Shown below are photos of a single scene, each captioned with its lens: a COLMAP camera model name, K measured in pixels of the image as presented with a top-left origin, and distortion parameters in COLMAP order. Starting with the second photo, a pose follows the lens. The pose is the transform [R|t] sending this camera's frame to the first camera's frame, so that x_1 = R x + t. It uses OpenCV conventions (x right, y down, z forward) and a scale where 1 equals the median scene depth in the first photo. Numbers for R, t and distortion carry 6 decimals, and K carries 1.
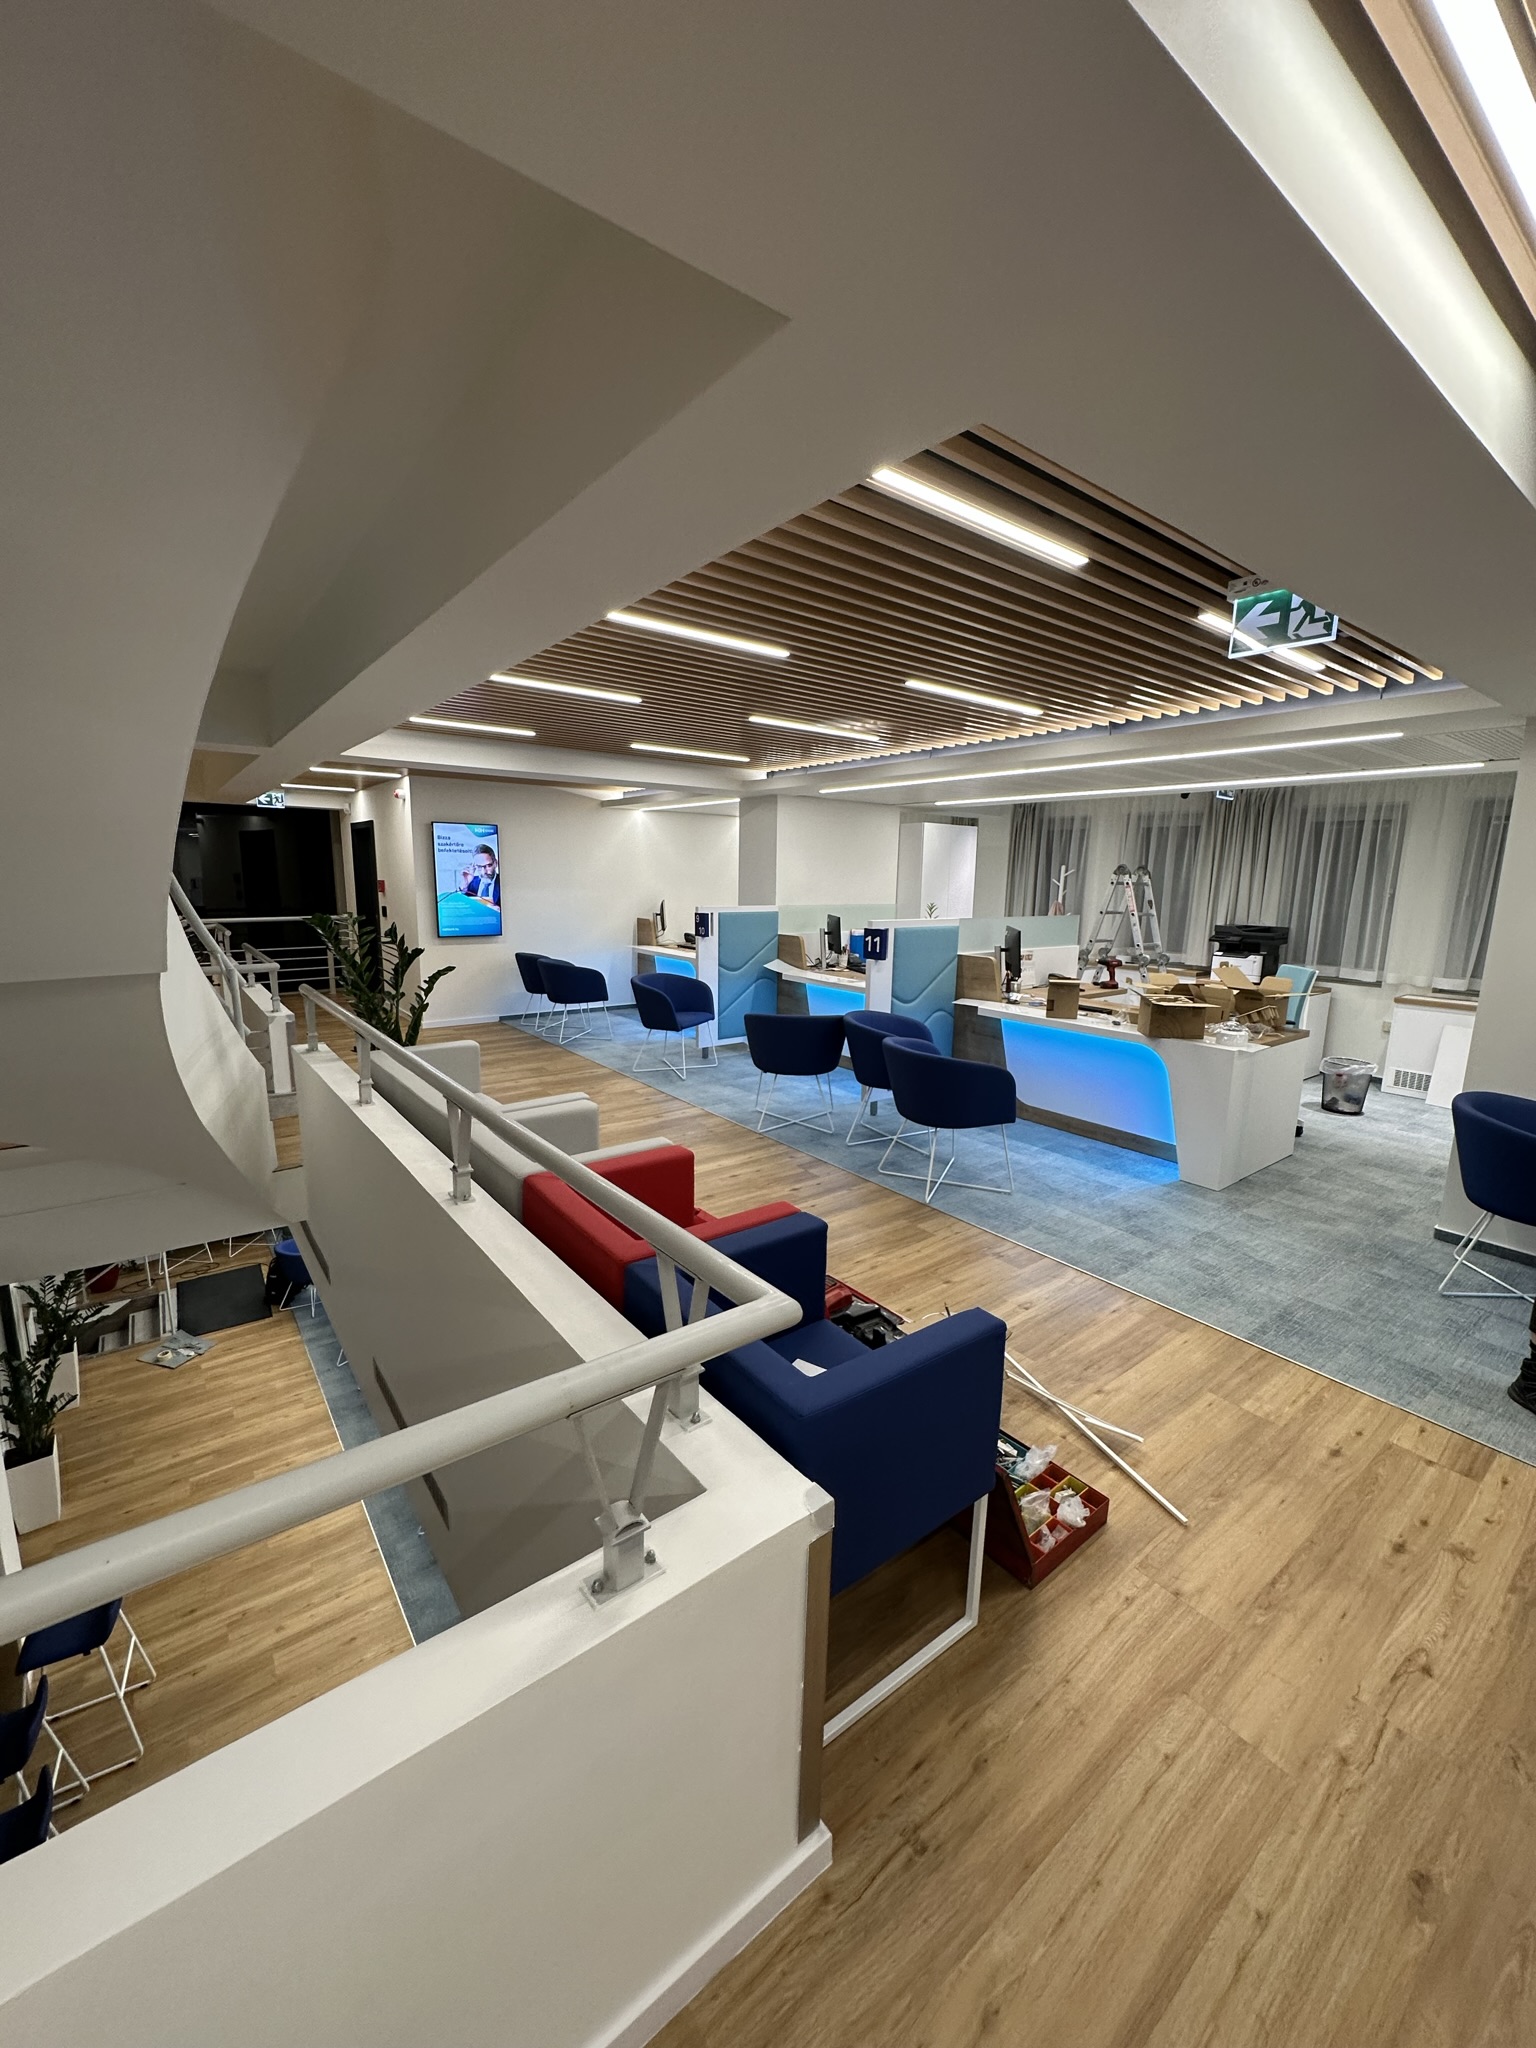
lens RADIAL K [[818.5, 0, 767.2], [0, 818.5, 1023.4], [0, 0, 1]] dist [0.000667, 0.000025]
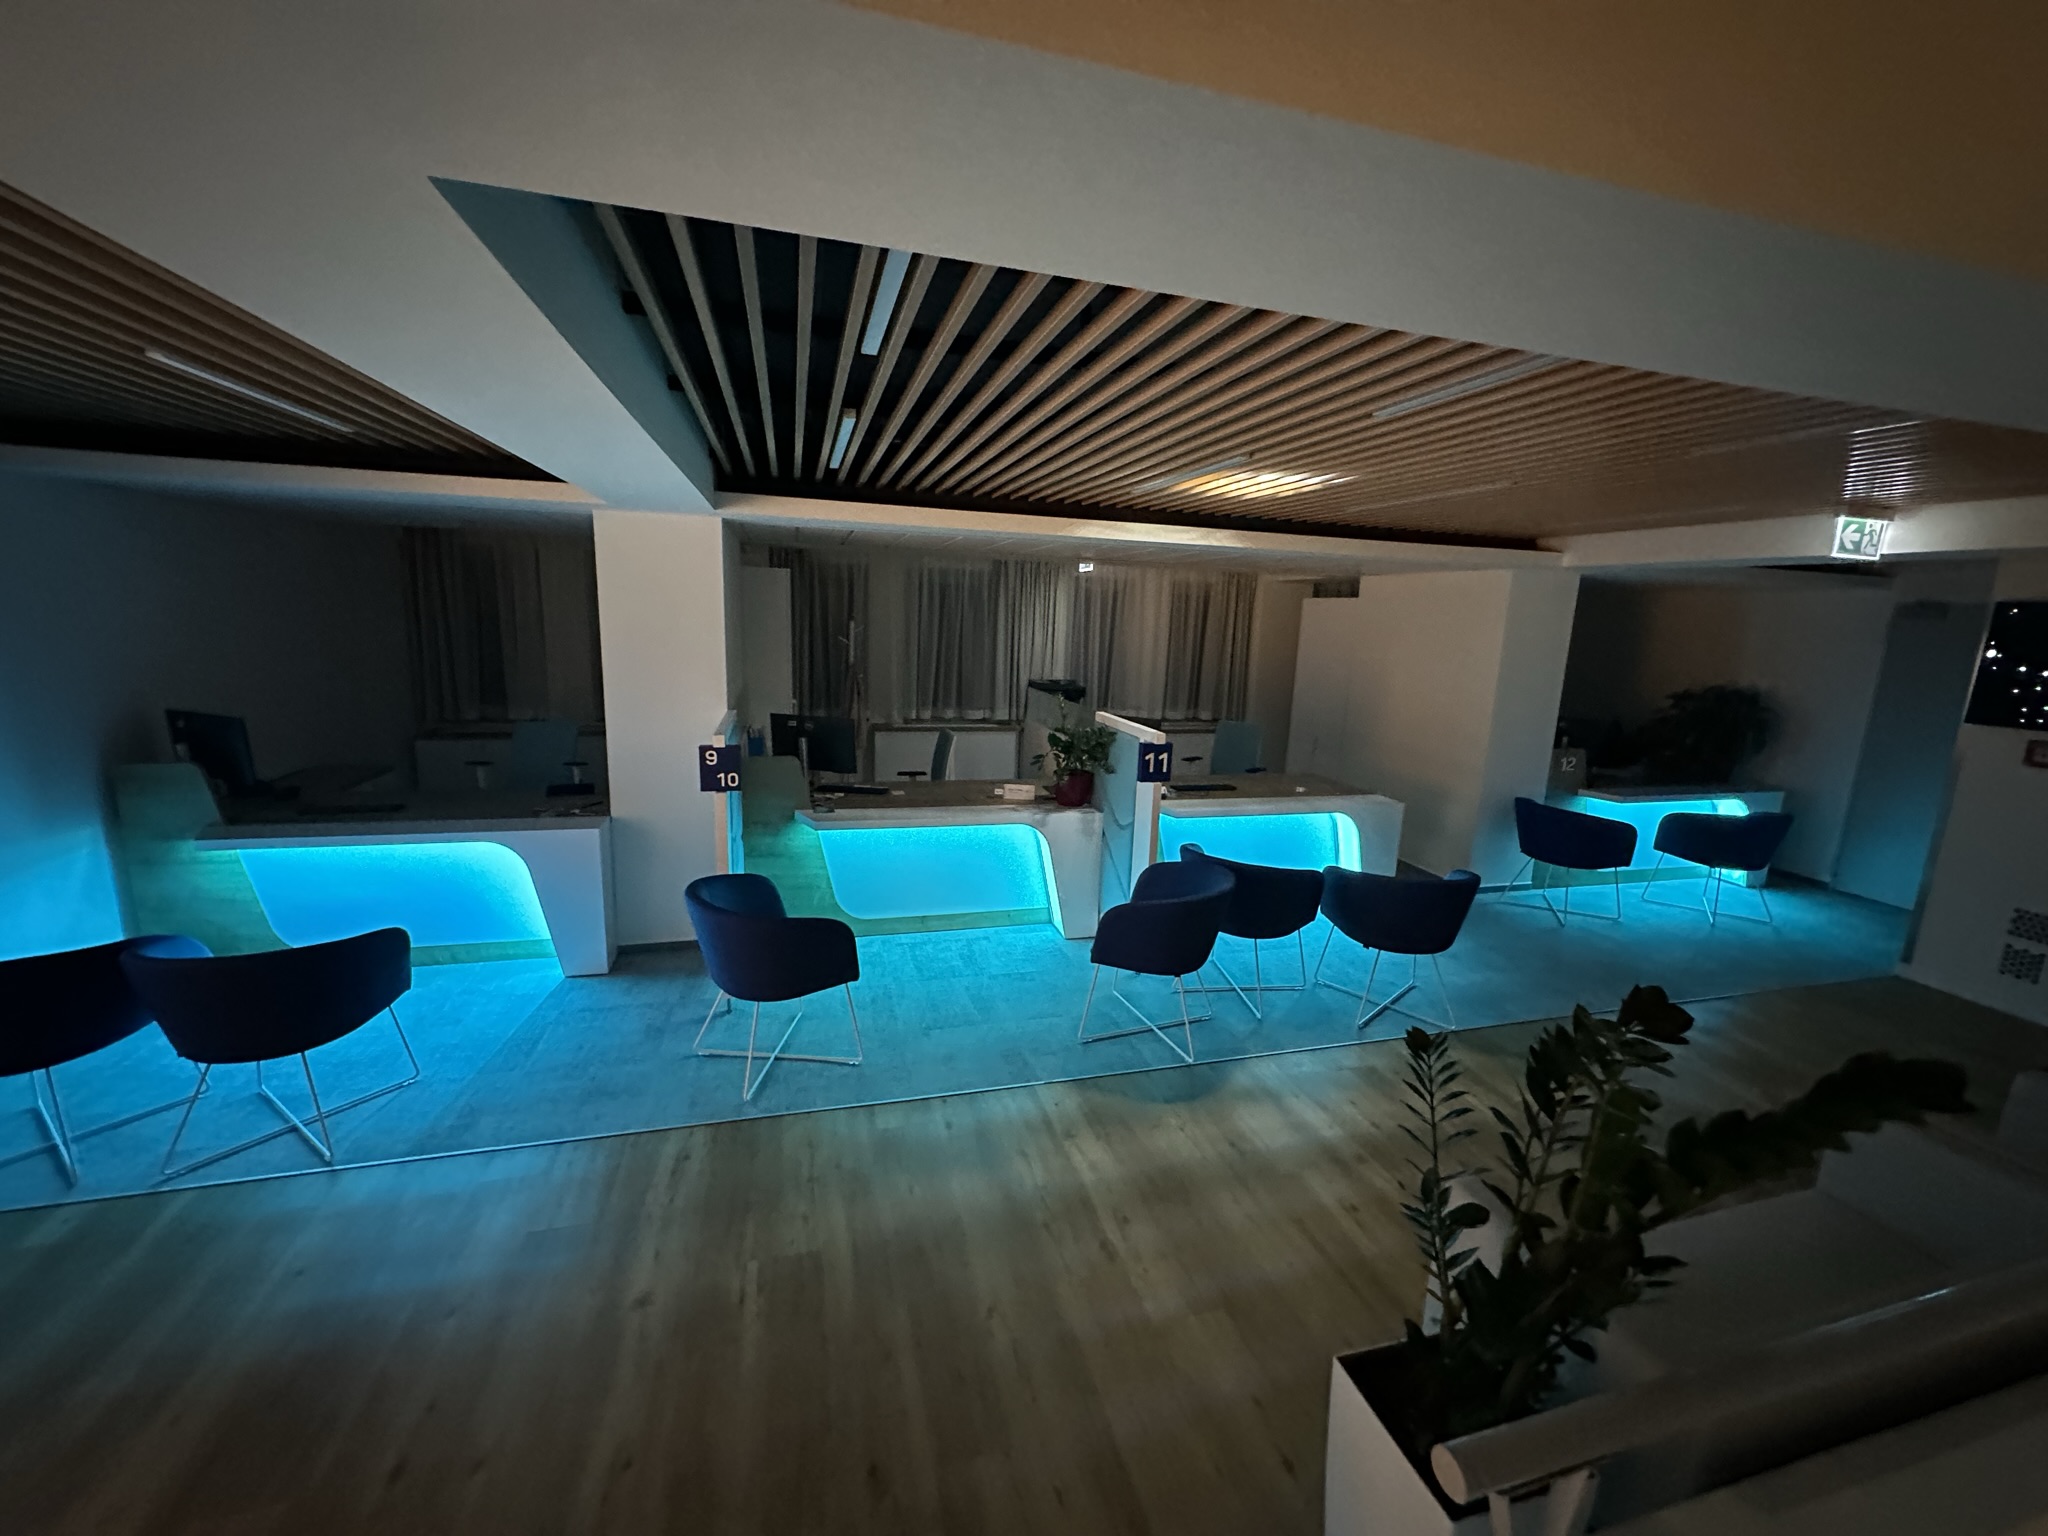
lens RADIAL K [[818.5, 0, 1024.5], [0, 818.5, 767.2], [0, 0, 1]] dist [0.000667, 0.000025]
pose [[0.375134, -0.179270, 0.909471, -0.626854], [0.137562, 0.981024, 0.136633, -0.216384], [-0.916707, 0.073853, 0.392676, 0.811480]]
